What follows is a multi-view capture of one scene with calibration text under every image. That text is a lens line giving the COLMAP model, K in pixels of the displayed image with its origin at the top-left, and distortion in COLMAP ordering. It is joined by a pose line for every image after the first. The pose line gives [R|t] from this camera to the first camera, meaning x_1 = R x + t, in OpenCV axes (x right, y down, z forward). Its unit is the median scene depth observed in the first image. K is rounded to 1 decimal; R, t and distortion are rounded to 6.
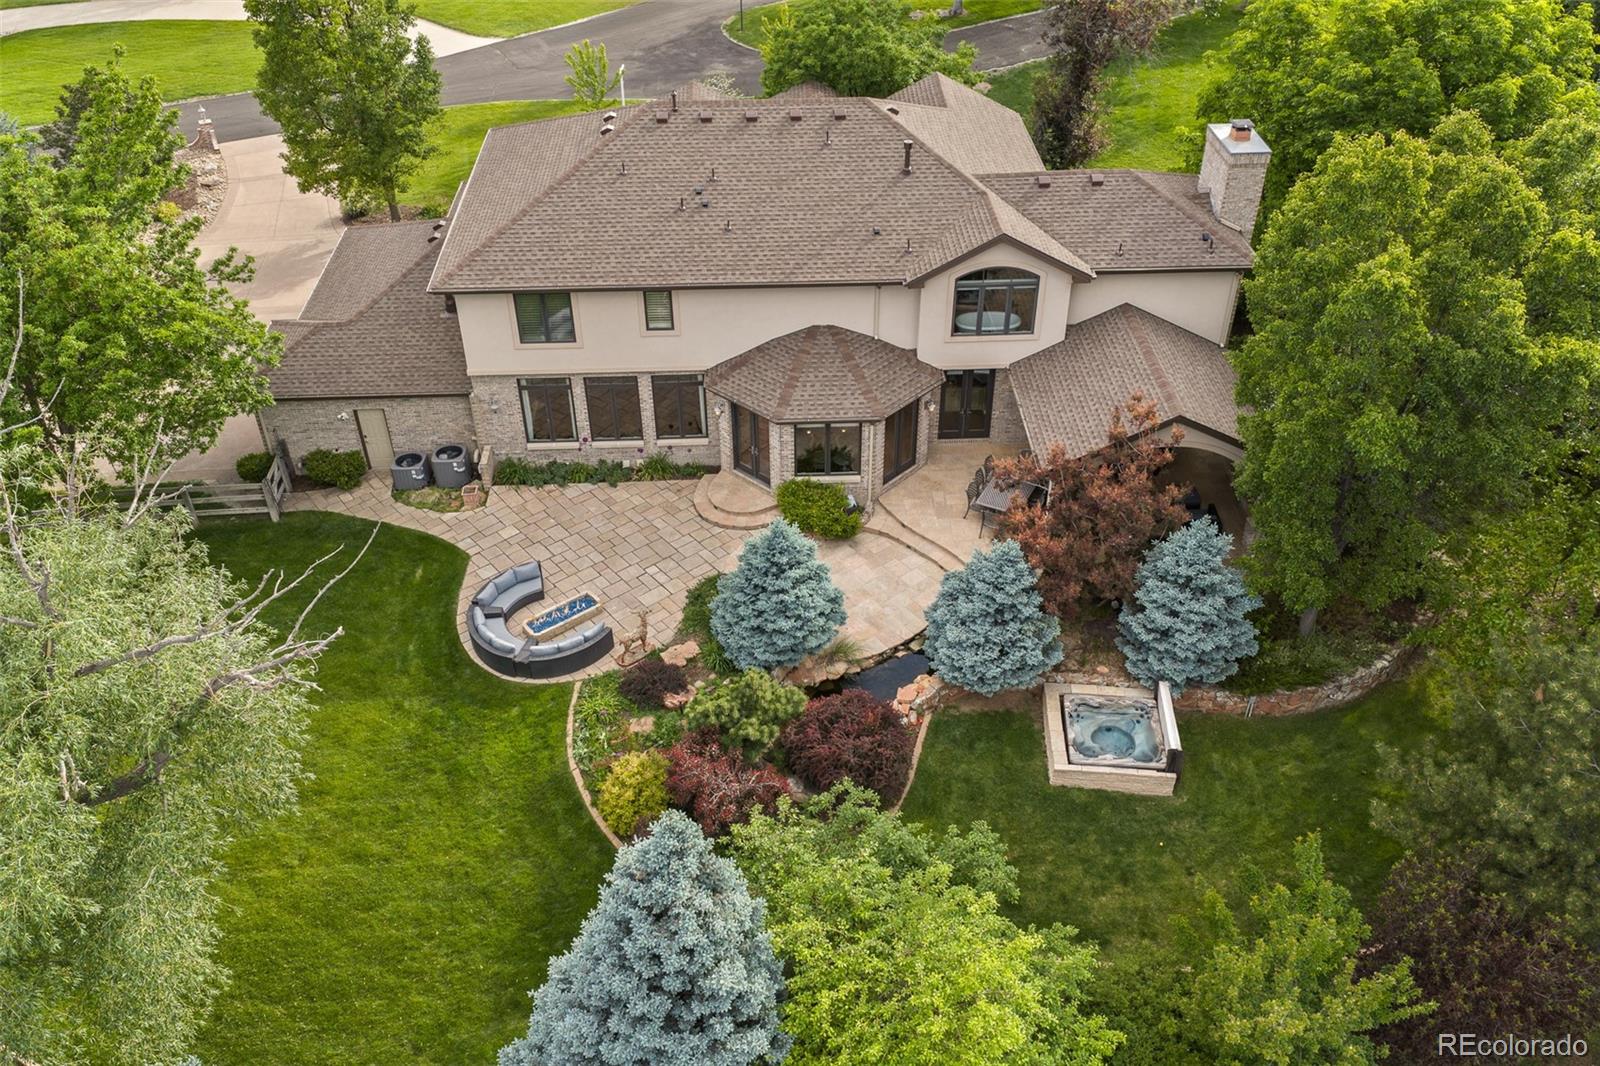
lens RADIAL K [[1301.0, 0, 800.0], [0, 1301.0, 533.0], [0, 0, 1]] dist [0.044128, -0.067951]
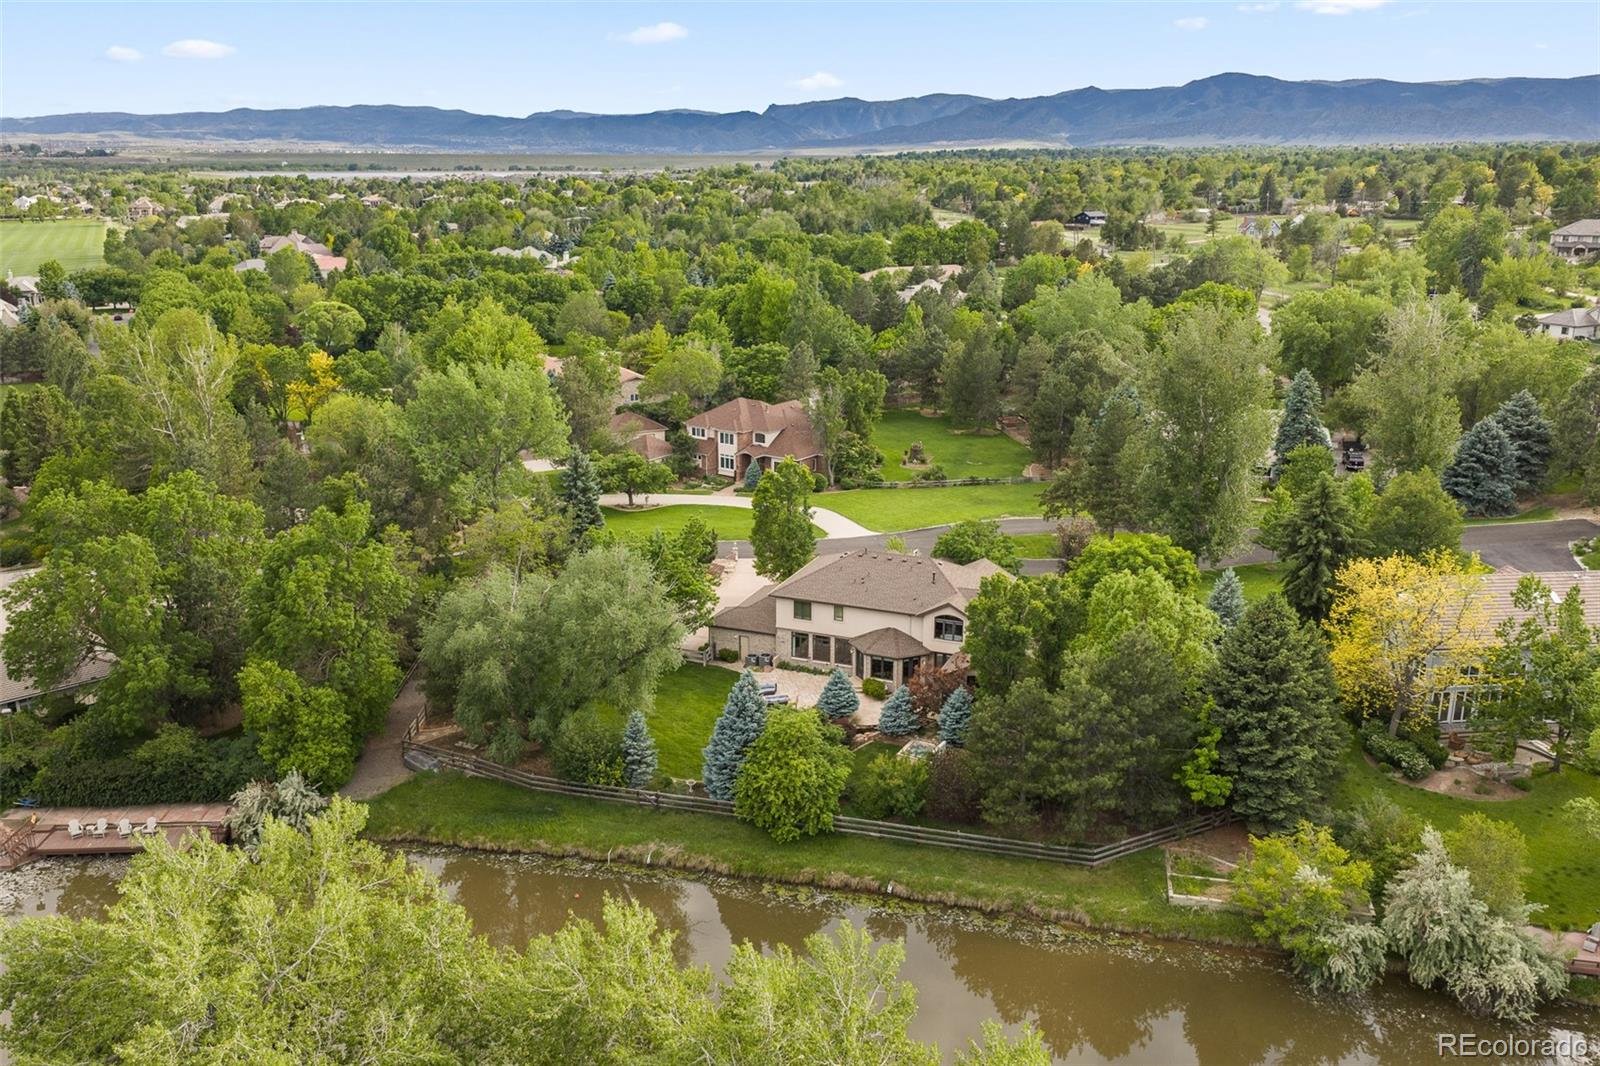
lens RADIAL K [[1301.0, 0, 800.0], [0, 1301.0, 533.0], [0, 0, 1]] dist [0.044128, -0.067951]
pose [[0.908630, 0.119753, -0.400063, 0.917770], [-0.261594, 0.909969, -0.321753, 0.600328], [0.325514, 0.397009, 0.858152, -1.536605]]
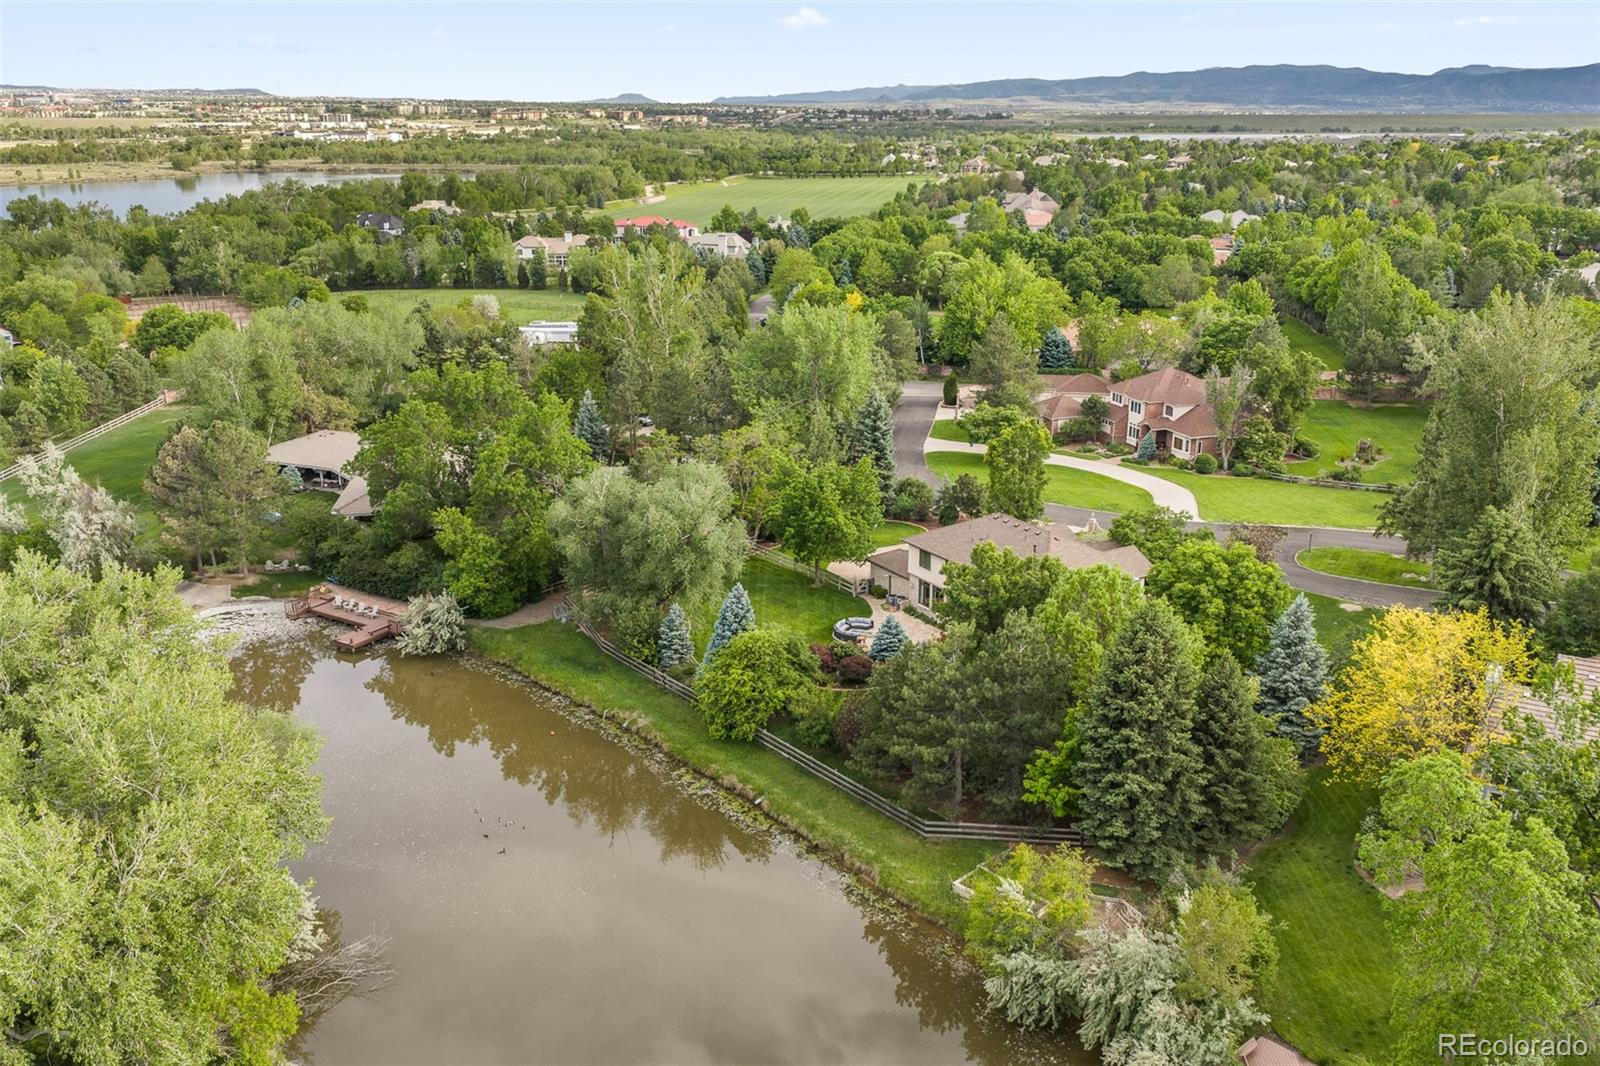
lens RADIAL K [[1301.0, 0, 800.0], [0, 1301.0, 533.0], [0, 0, 1]] dist [0.044128, -0.067951]
pose [[0.502228, 0.264720, -0.823220, 2.046098], [-0.535799, 0.842489, -0.055963, 0.104691], [0.678739, 0.469186, 0.564958, -0.901149]]
